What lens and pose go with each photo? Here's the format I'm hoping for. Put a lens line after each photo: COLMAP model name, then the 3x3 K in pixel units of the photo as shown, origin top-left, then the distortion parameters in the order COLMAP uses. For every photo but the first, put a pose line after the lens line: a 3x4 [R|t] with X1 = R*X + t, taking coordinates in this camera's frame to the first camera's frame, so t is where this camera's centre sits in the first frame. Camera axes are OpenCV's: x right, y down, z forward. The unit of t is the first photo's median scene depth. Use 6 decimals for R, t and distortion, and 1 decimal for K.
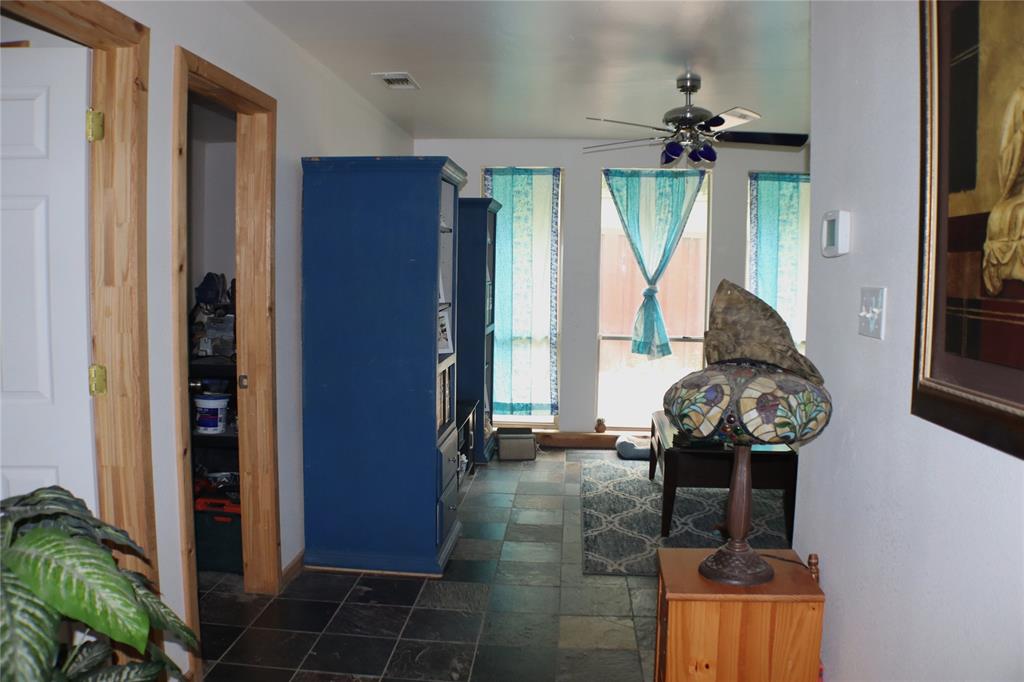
lens RADIAL K [[834.6, 0, 512.0], [0, 834.6, 341.0], [0, 0, 1]] dist [-0.201025, 0.088420]
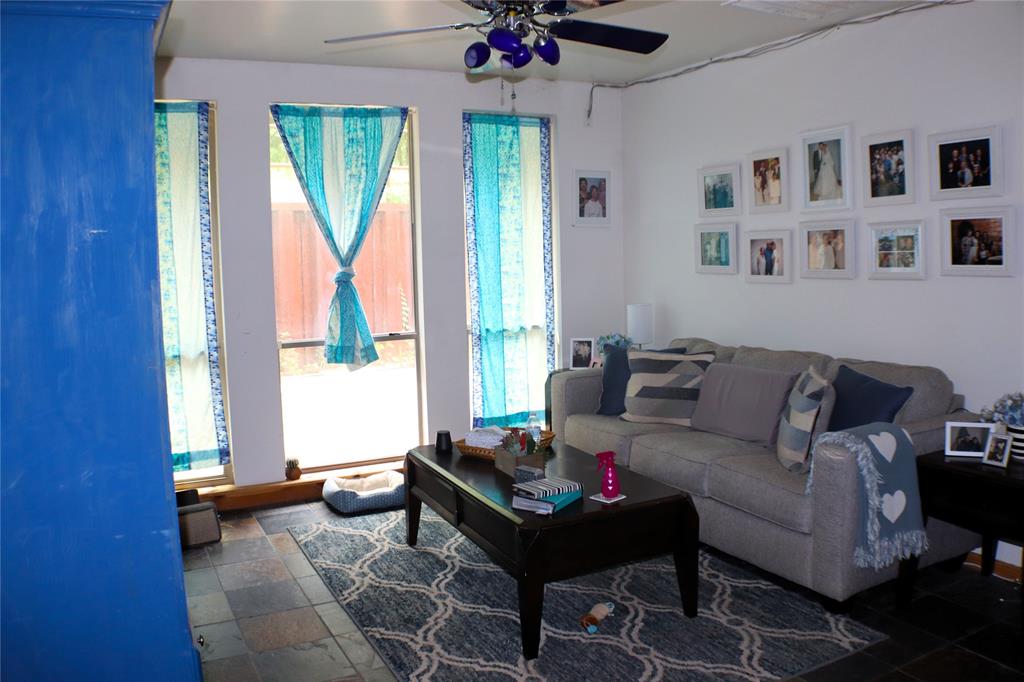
lens RADIAL K [[834.6, 0, 512.0], [0, 834.6, 341.0], [0, 0, 1]] dist [-0.201025, 0.088420]
pose [[0.851817, -0.094666, 0.515214, -0.085448], [0.081778, 0.995508, 0.047709, -0.025772], [-0.517417, 0.001494, 0.855732, 0.311980]]
